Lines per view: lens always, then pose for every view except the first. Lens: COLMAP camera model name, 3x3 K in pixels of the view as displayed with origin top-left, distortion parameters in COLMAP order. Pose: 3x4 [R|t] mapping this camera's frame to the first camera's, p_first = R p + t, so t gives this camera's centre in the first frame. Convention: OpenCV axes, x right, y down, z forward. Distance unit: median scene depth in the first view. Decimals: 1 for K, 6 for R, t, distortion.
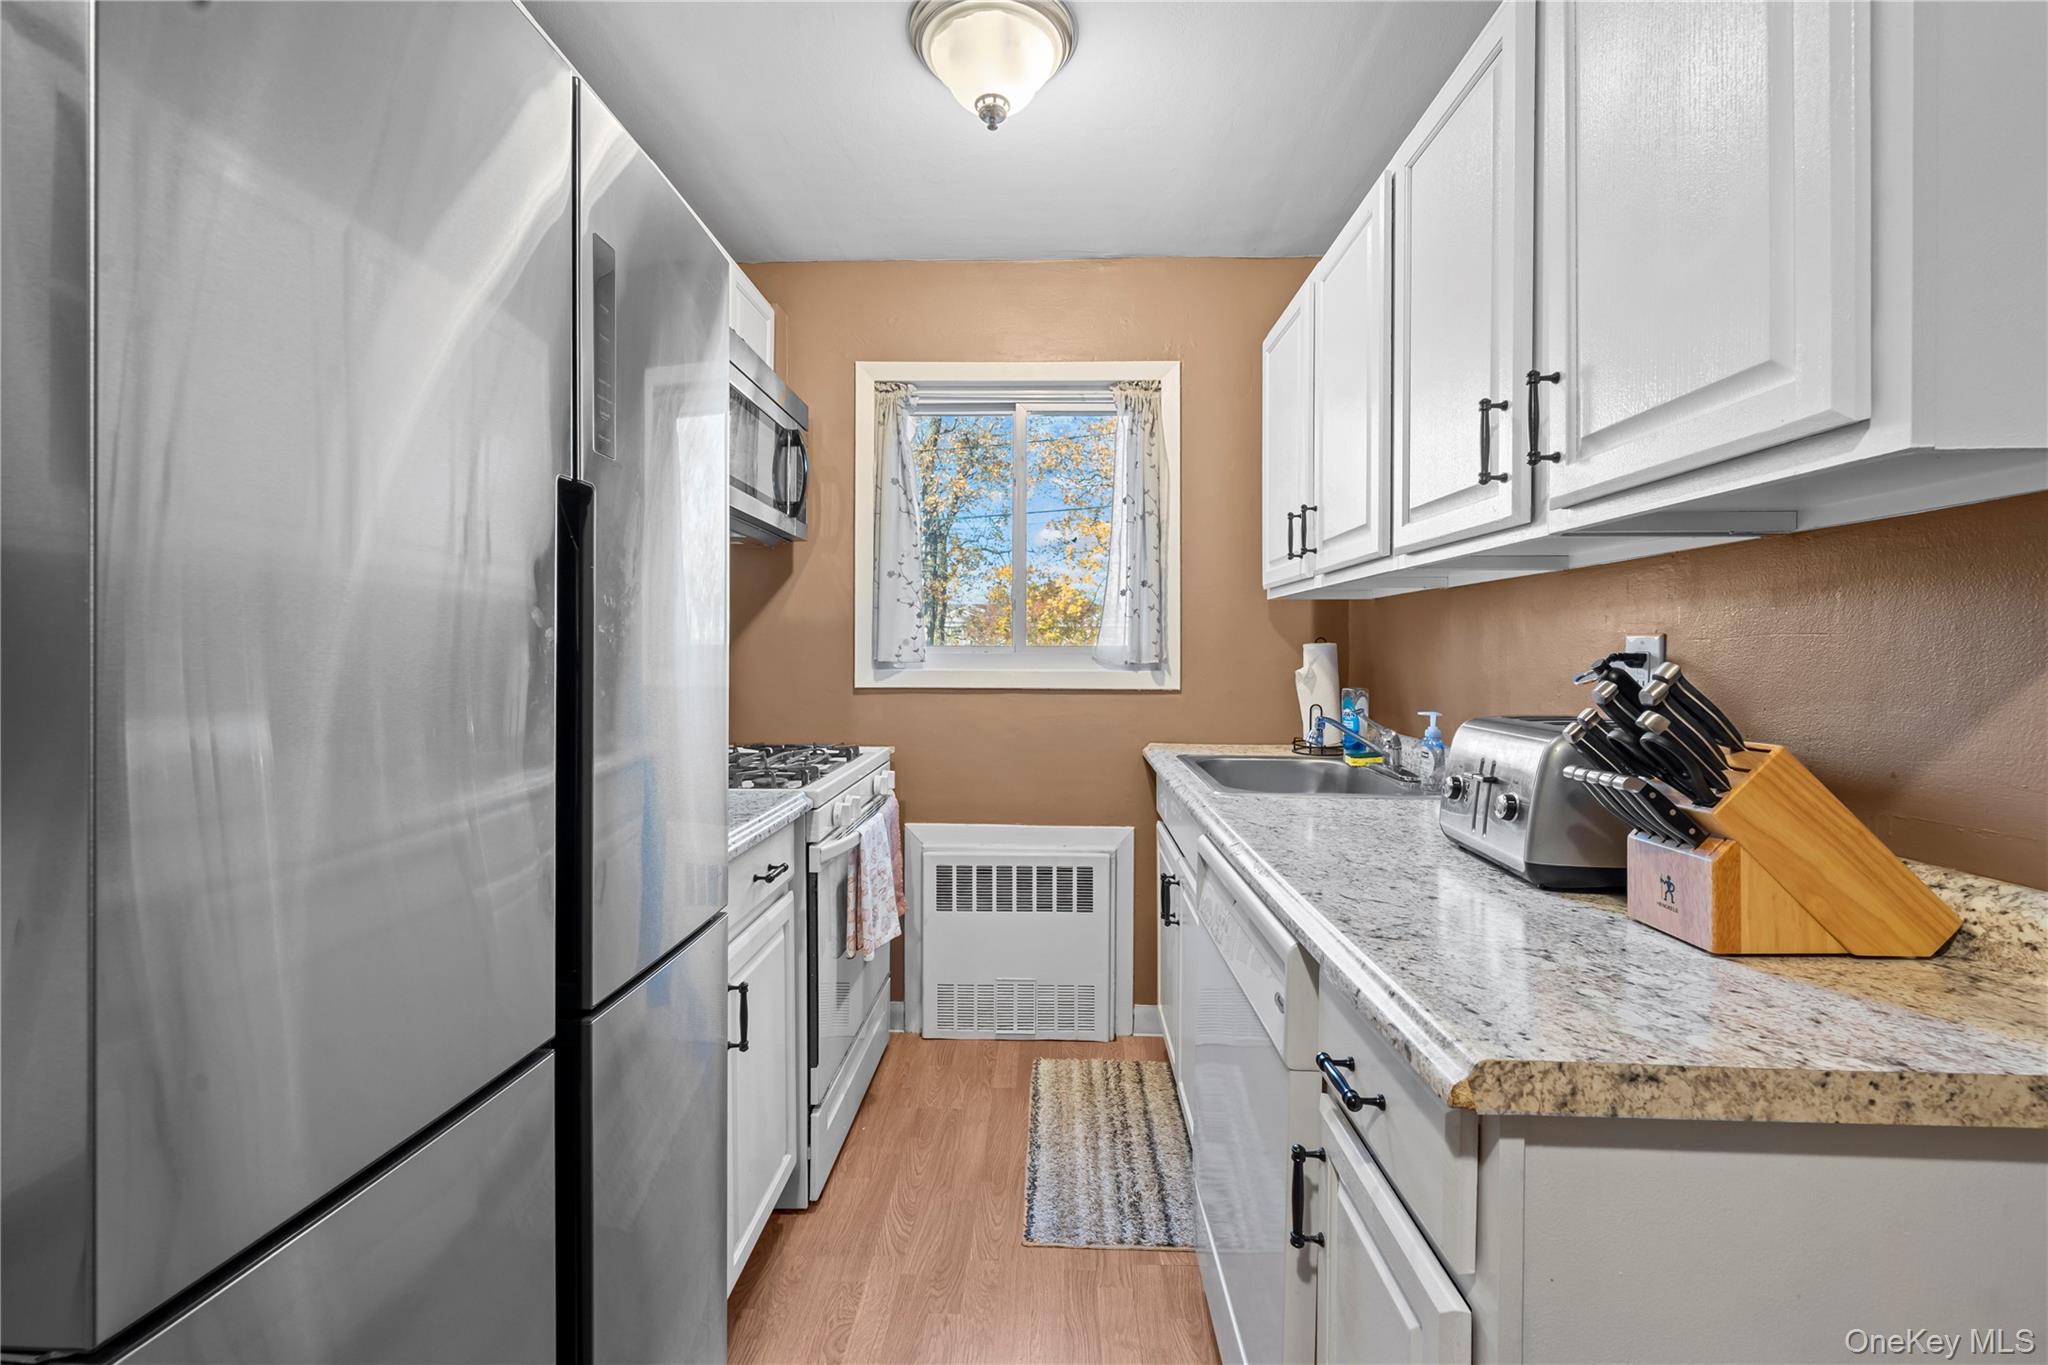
lens RADIAL K [[844.0, 0, 1031.9], [0, 844.0, 650.0], [0, 0, 1]] dist [0.000386, 0.000024]
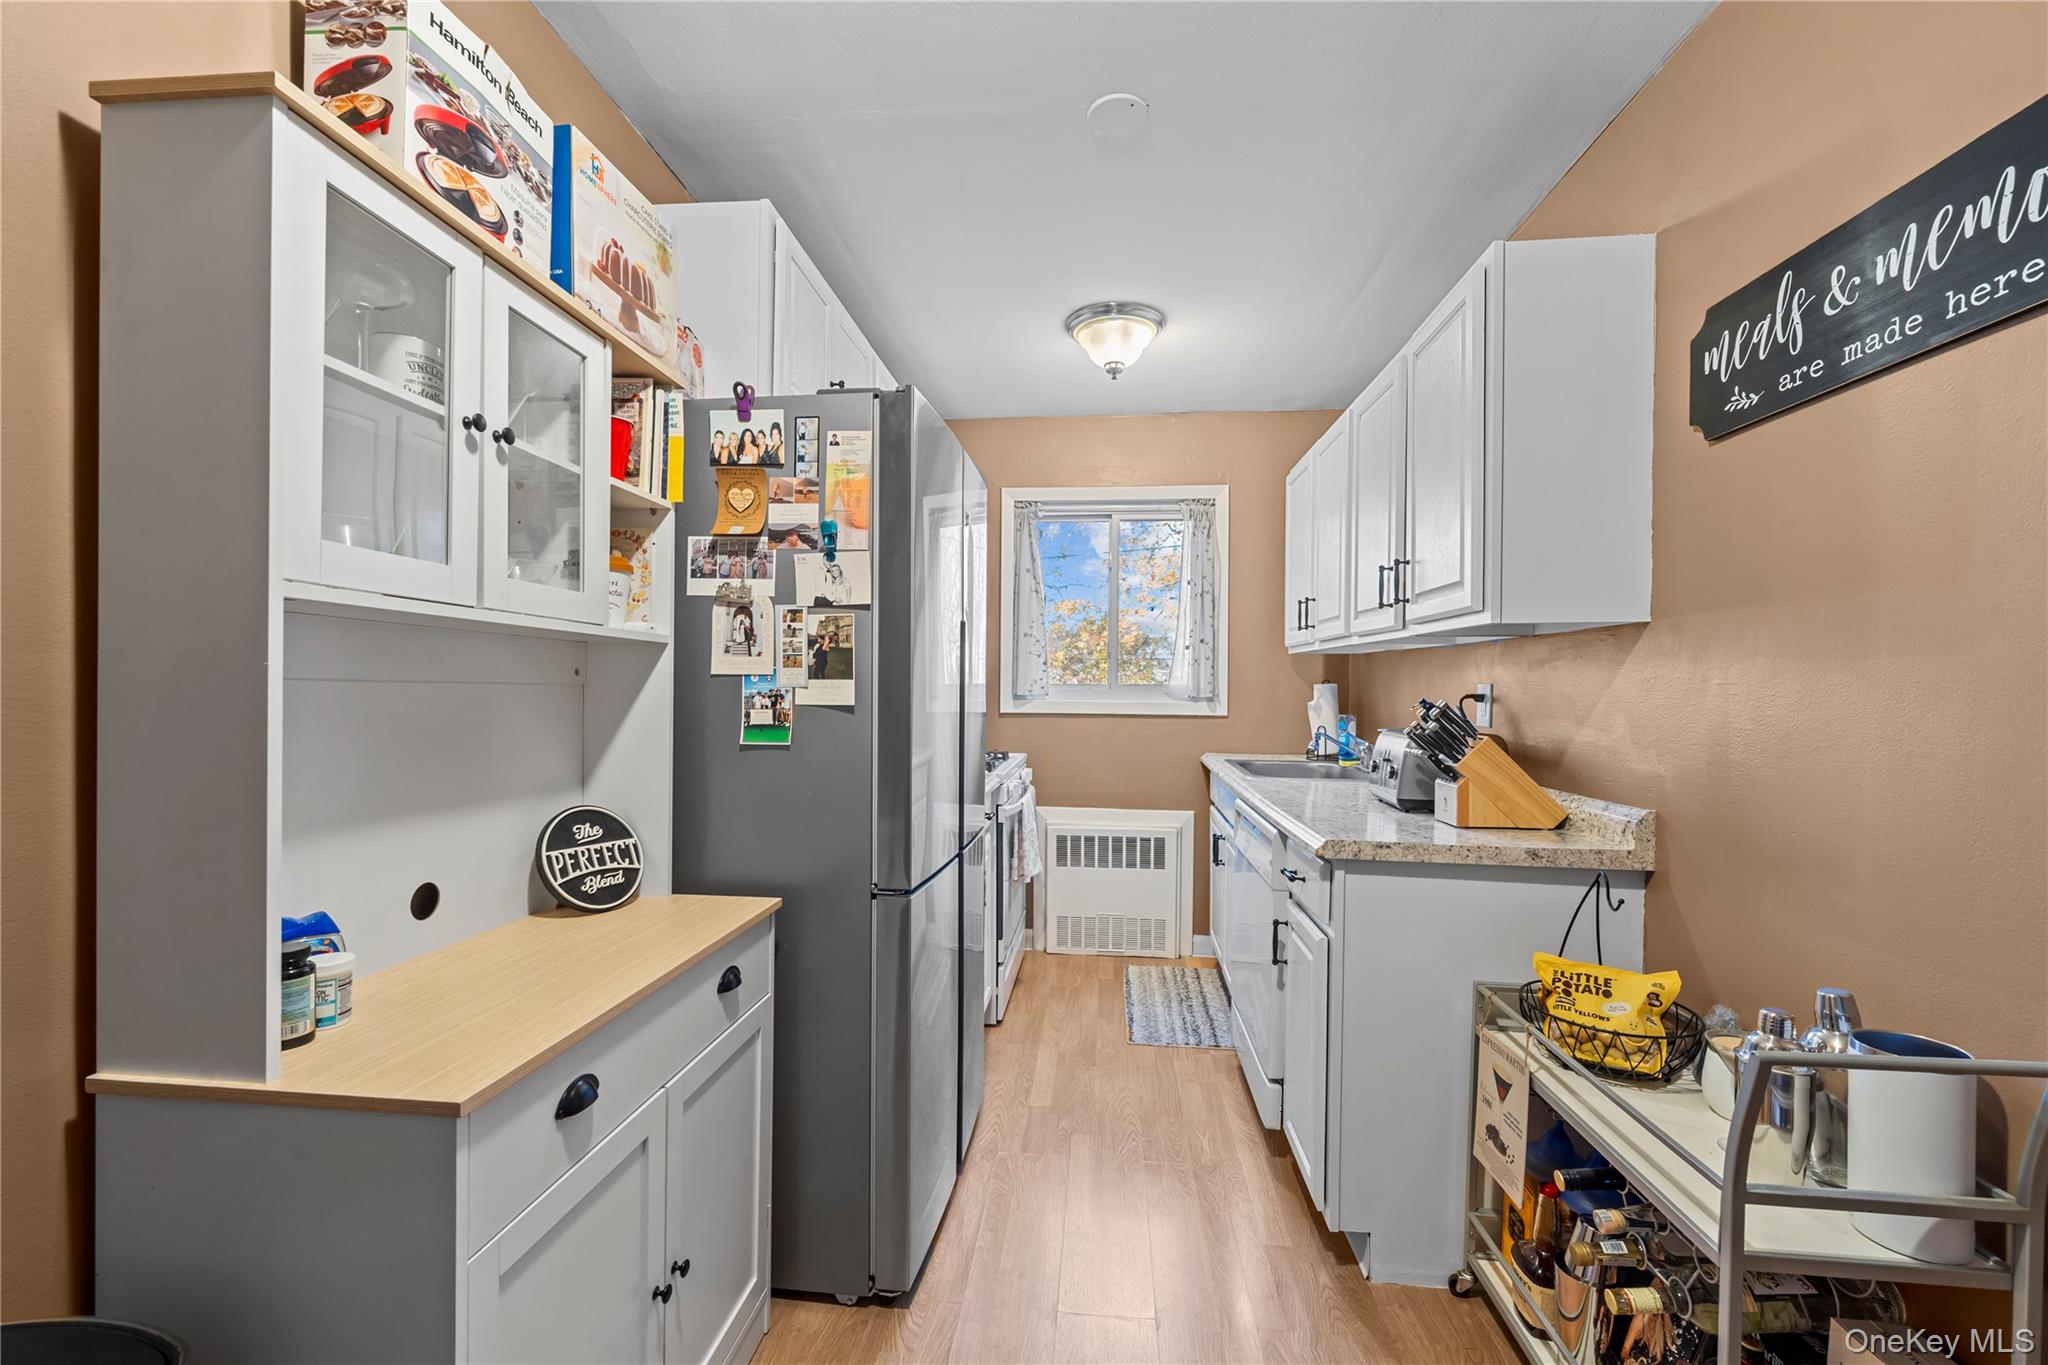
lens RADIAL K [[844.0, 0, 1018.4], [0, 844.0, 692.7], [0, 0, 1]] dist [0.000386, 0.000024]
pose [[0.997074, 0.004920, -0.076287, -0.081642], [-0.003858, 0.999894, 0.014067, -0.012672], [0.076348, -0.013731, 0.996987, -0.537945]]
